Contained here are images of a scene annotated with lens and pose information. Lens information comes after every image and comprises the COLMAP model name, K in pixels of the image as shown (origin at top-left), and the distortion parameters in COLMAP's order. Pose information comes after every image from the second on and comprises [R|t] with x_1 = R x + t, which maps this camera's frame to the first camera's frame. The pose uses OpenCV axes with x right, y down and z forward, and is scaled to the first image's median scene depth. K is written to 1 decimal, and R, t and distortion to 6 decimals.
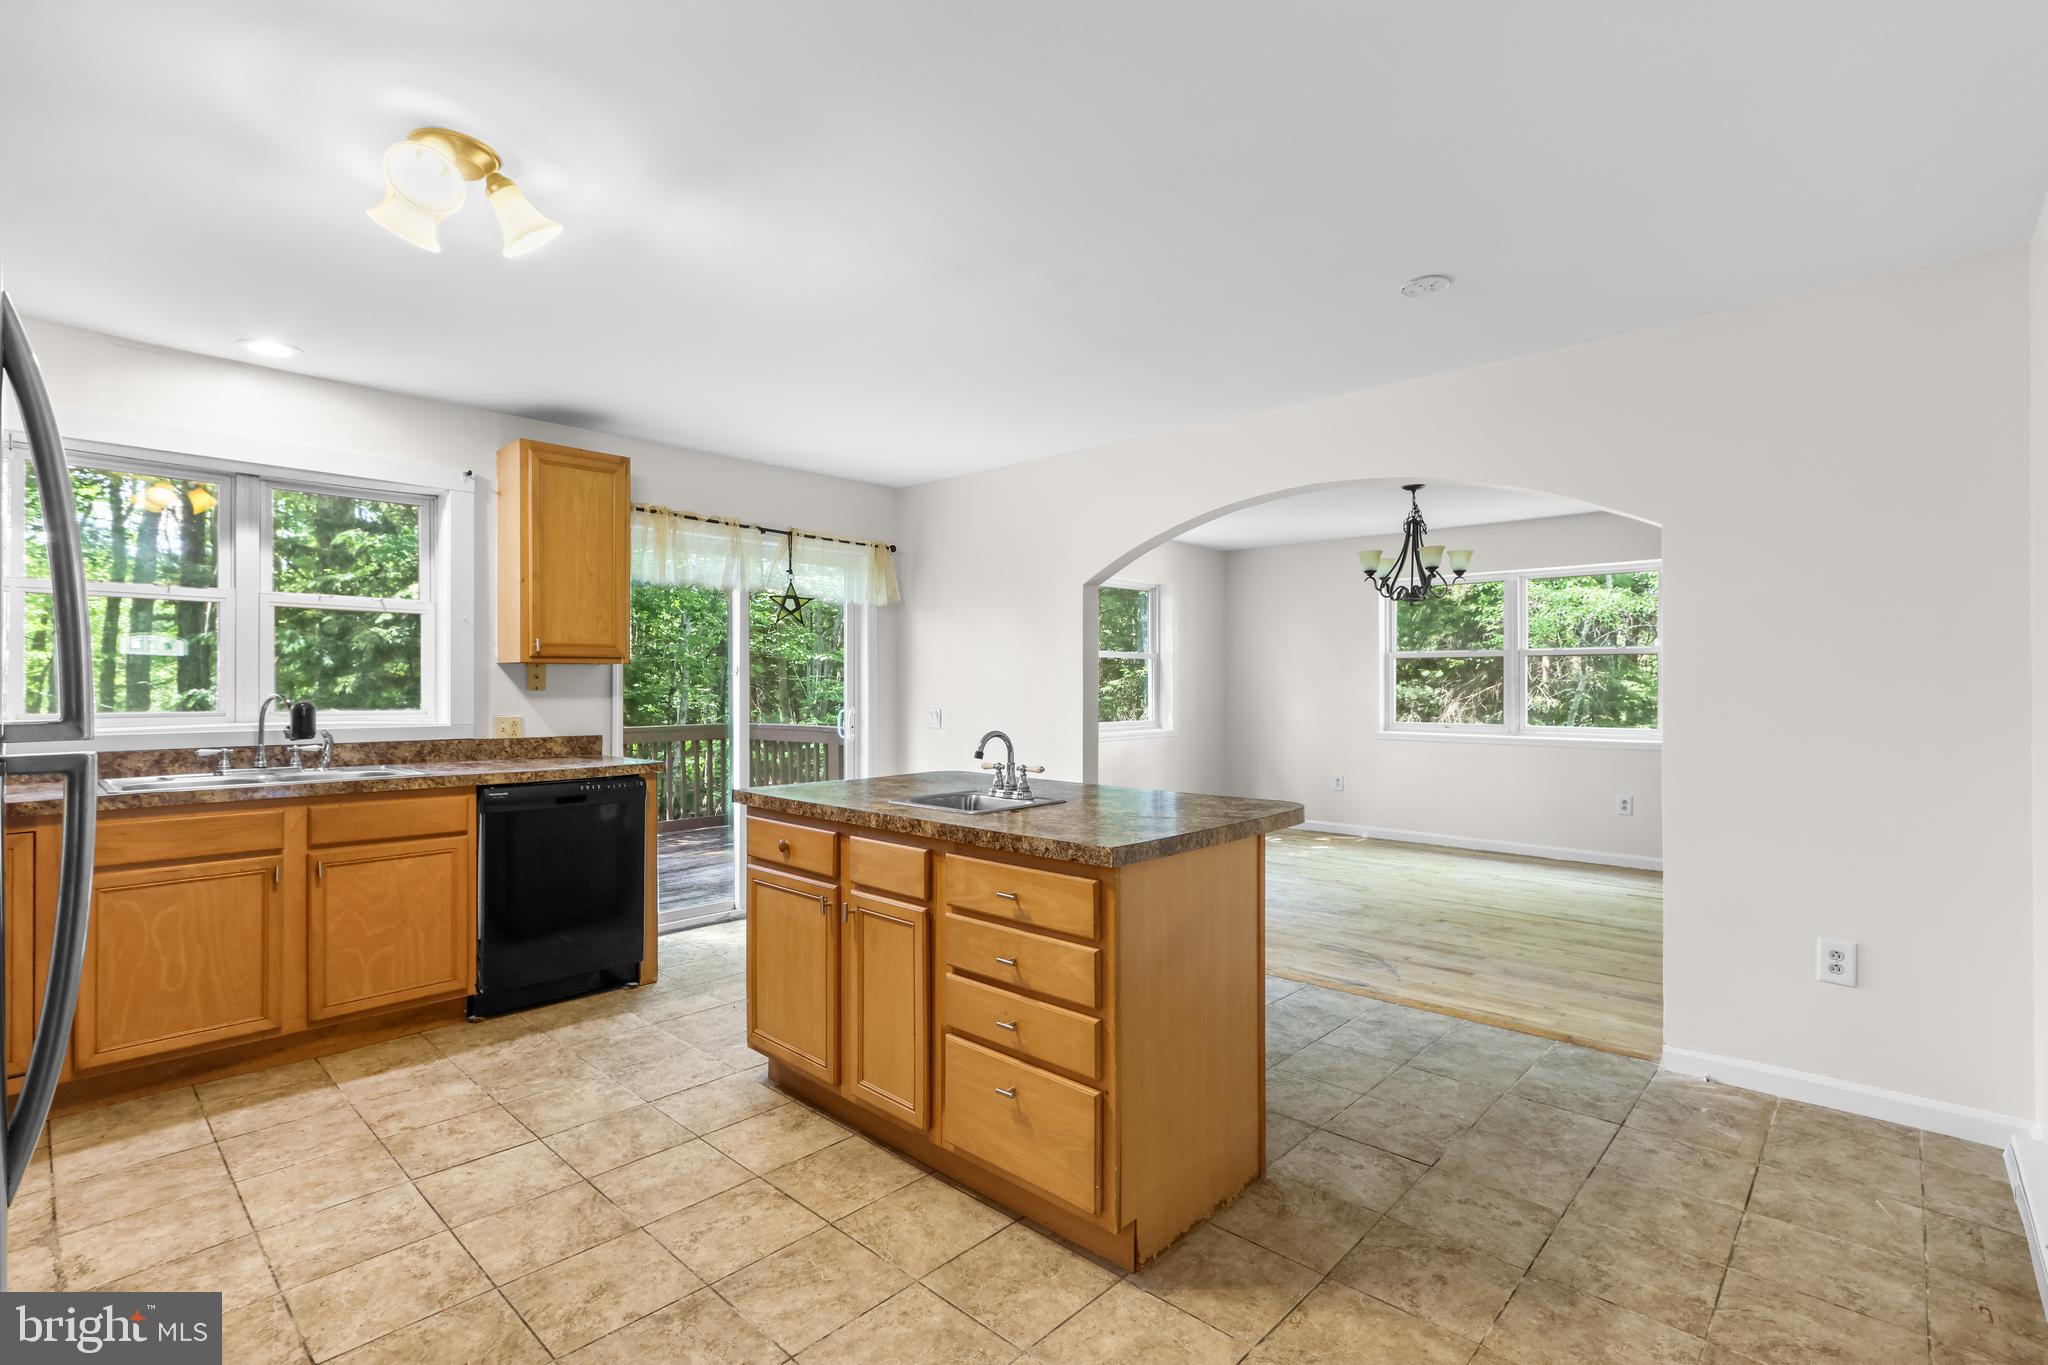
lens RADIAL K [[944.7, 0, 1015.7], [0, 944.7, 679.5], [0, 0, 1]] dist [-0.000363, 0.004118]
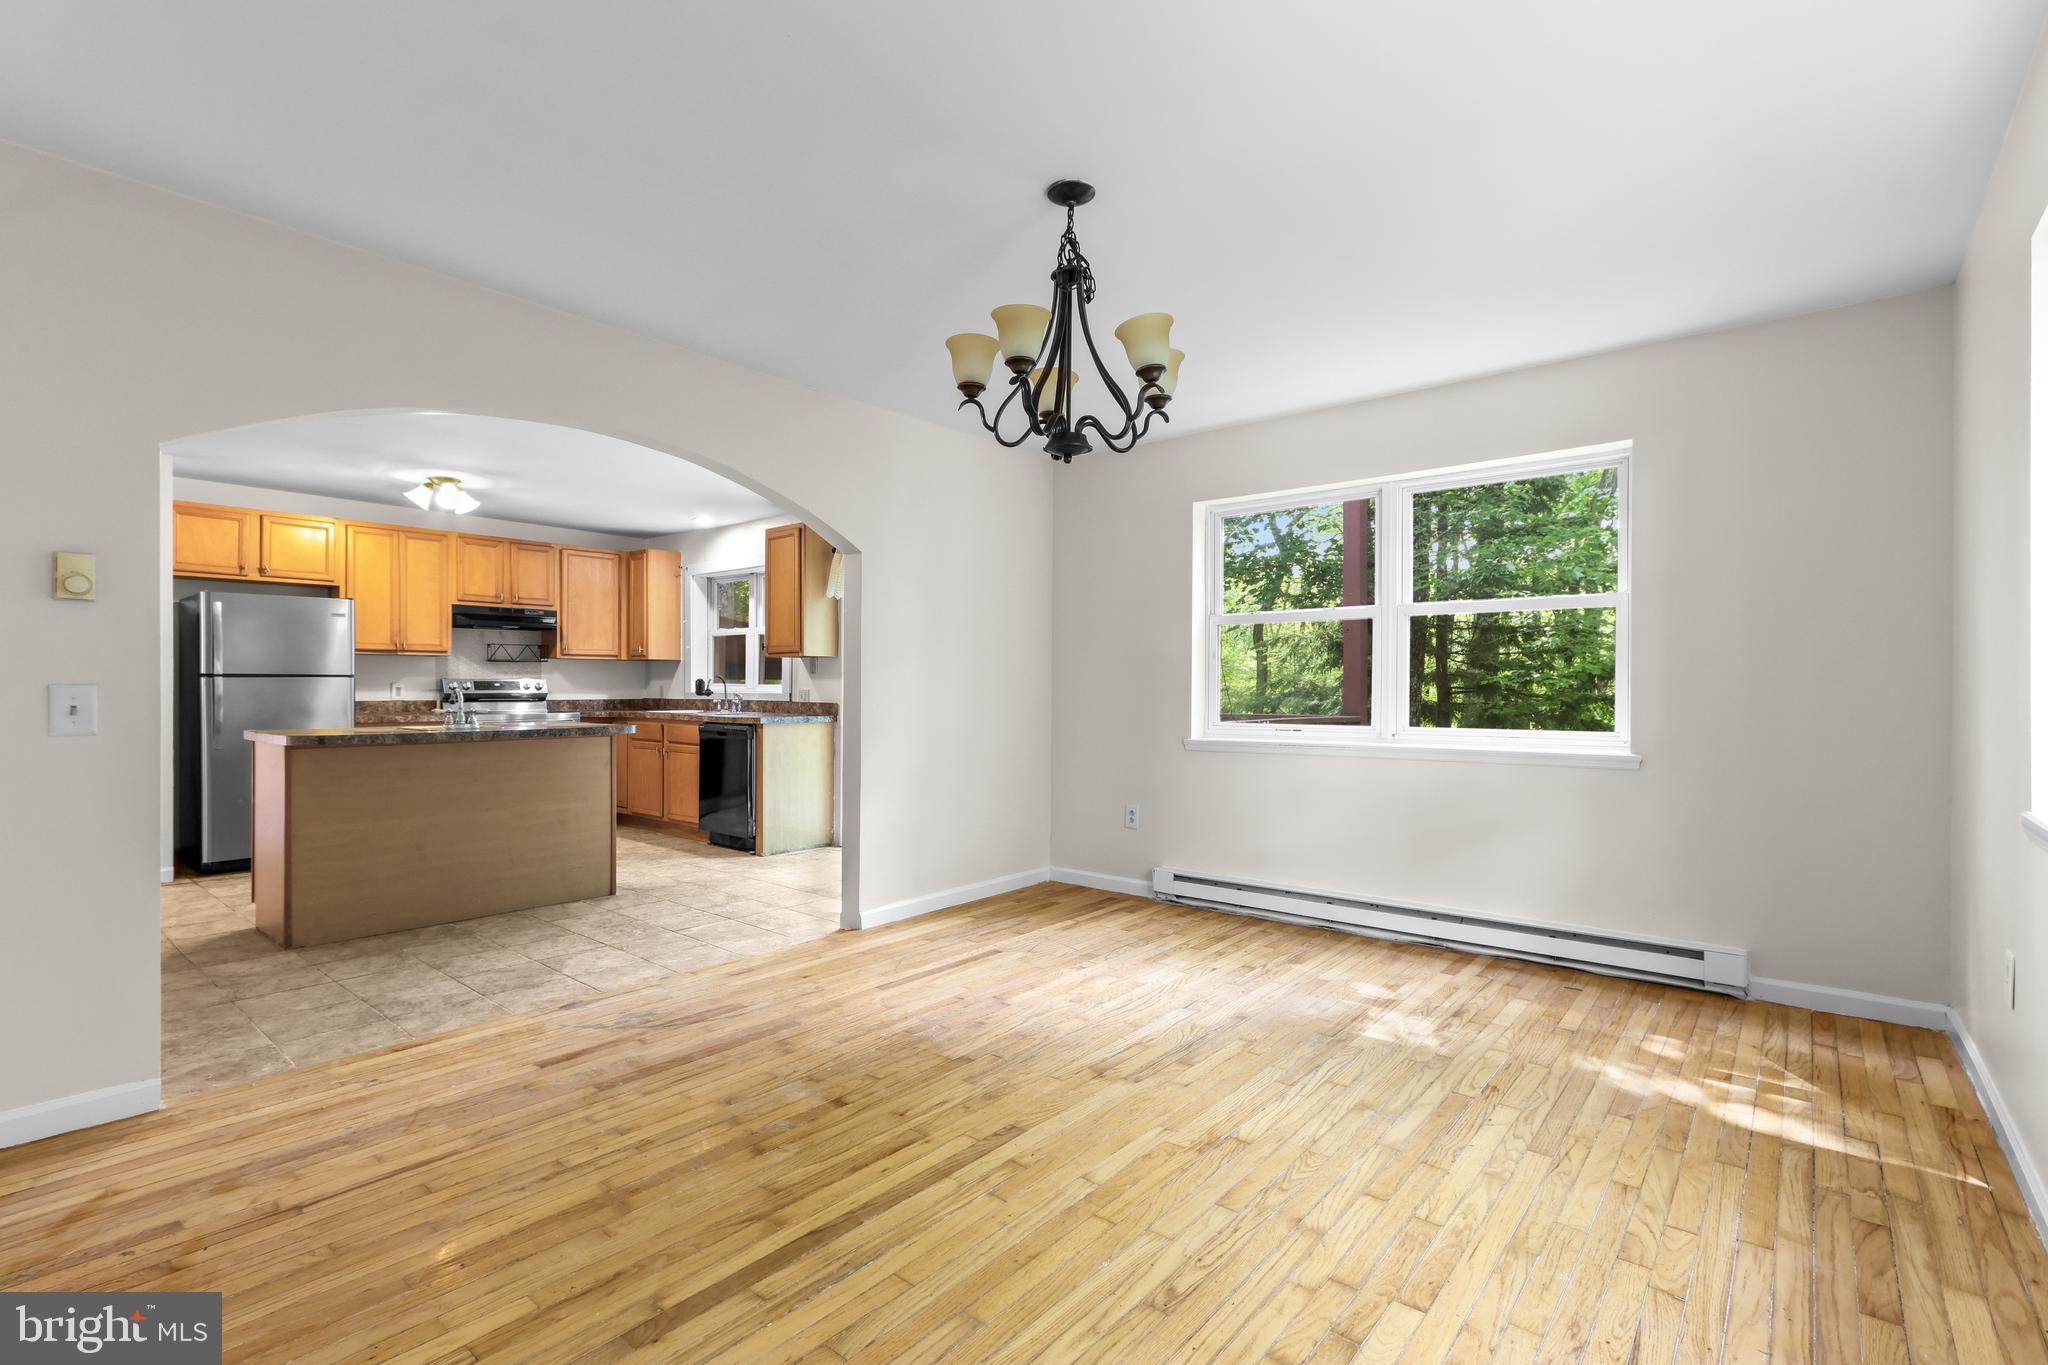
lens RADIAL K [[934.0, 0, 1011.8], [0, 934.0, 690.4], [0, 0, 1]] dist [0.000487, 0.000526]
pose [[0.050634, 0.004011, -0.998709, 1.436666], [0.002913, 0.999987, 0.004164, 0.043834], [0.998713, -0.003120, 0.050622, 1.595867]]
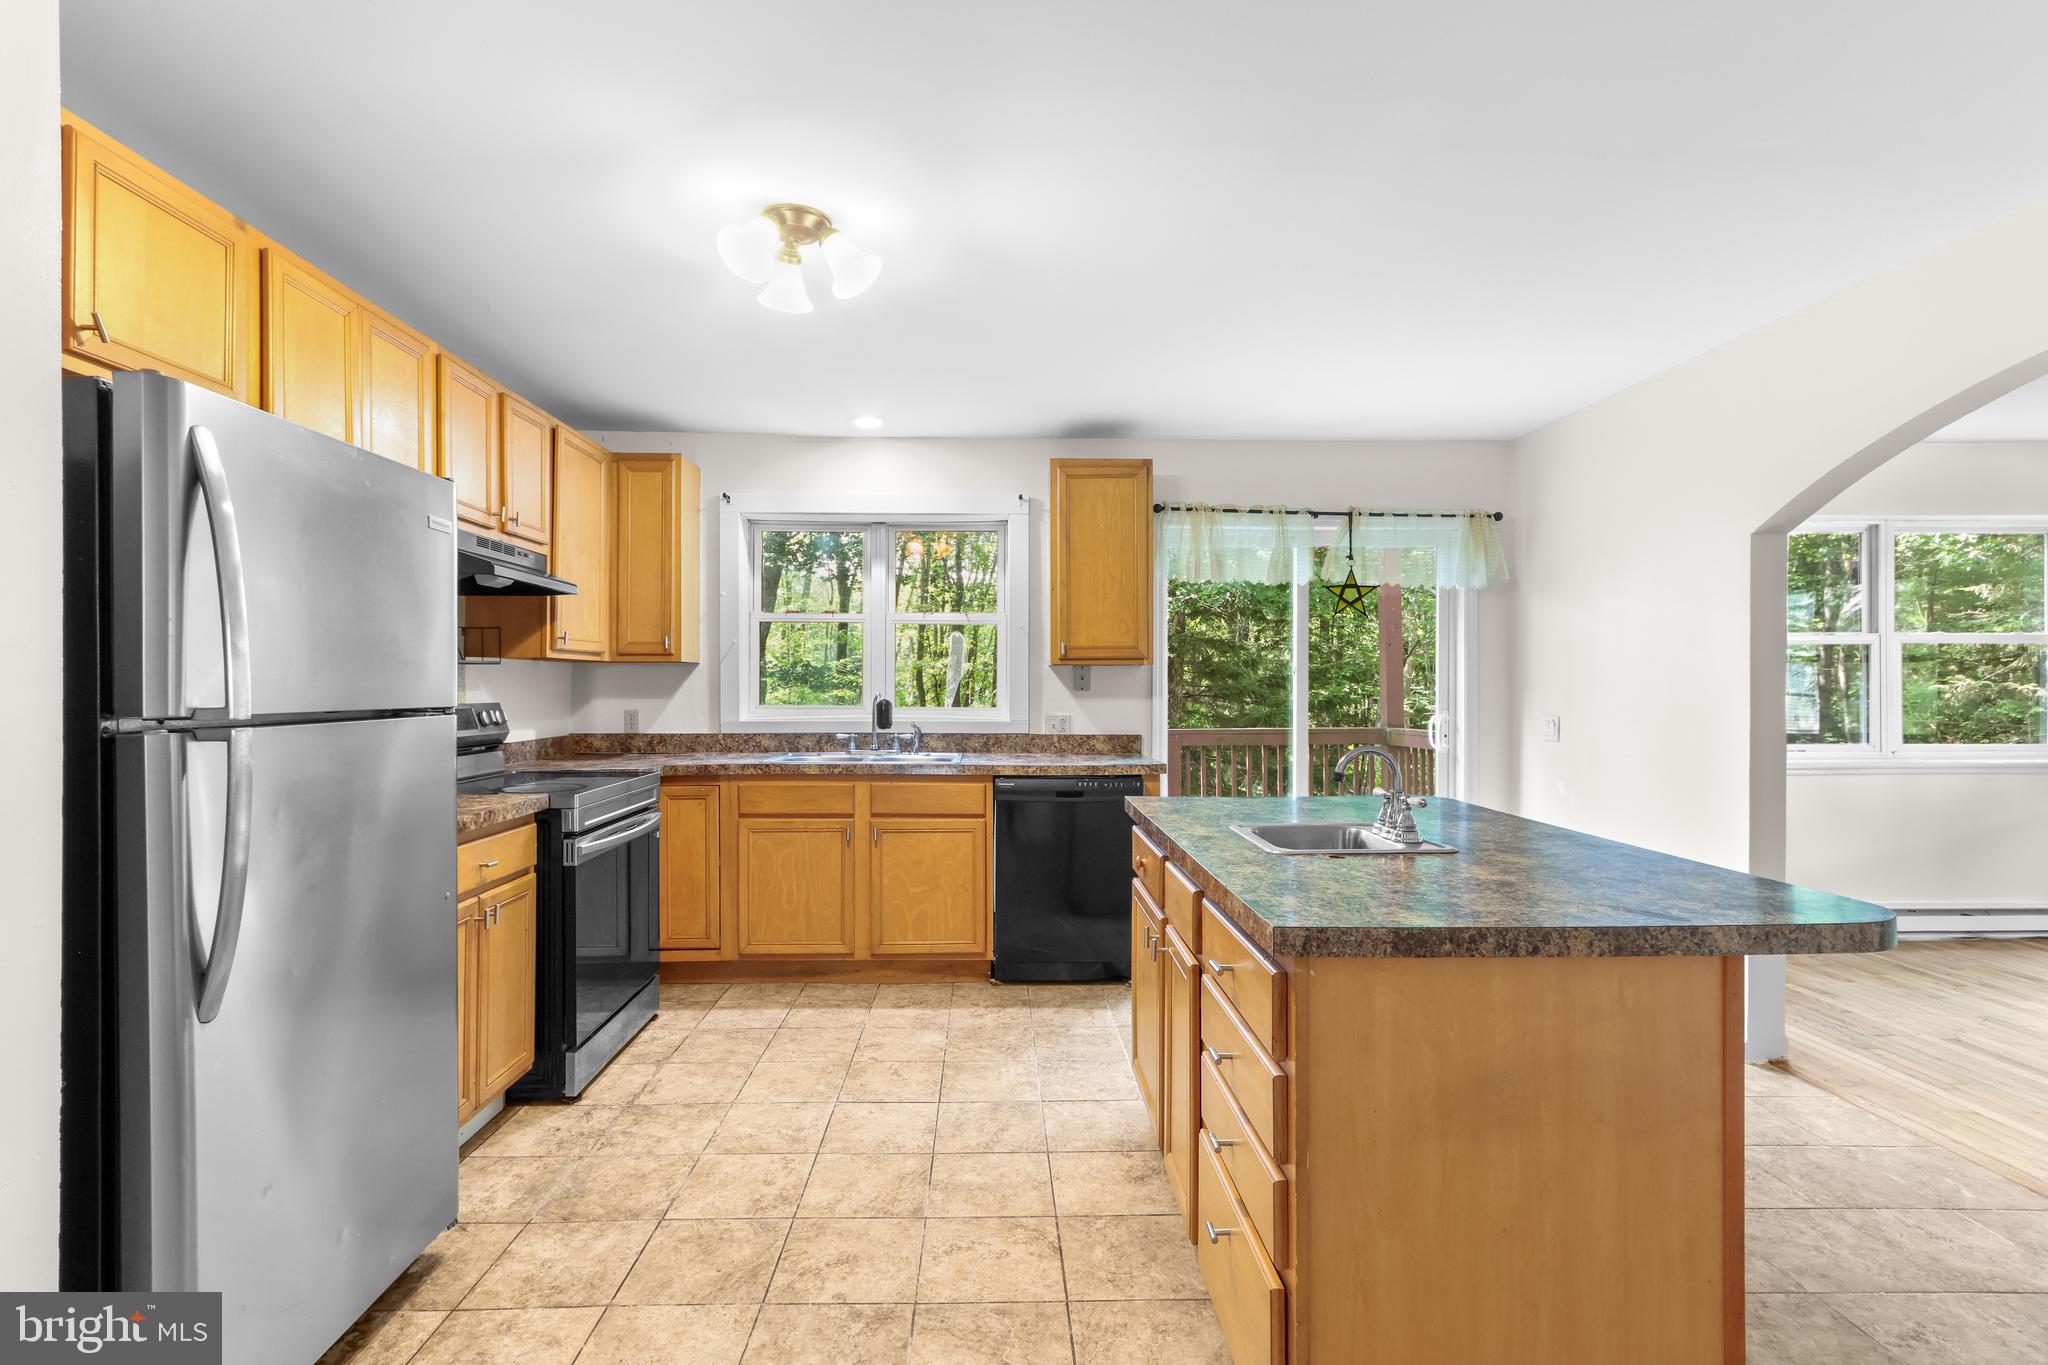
lens RADIAL K [[948.8, 0, 1012.4], [0, 948.8, 690.8], [0, 0, 1]] dist [0.000270, 0.001345]
pose [[0.703770, 0.003472, -0.710420, 0.257218], [0.003002, 0.999965, 0.007861, 0.003743], [0.710422, -0.007665, 0.703734, 0.232522]]
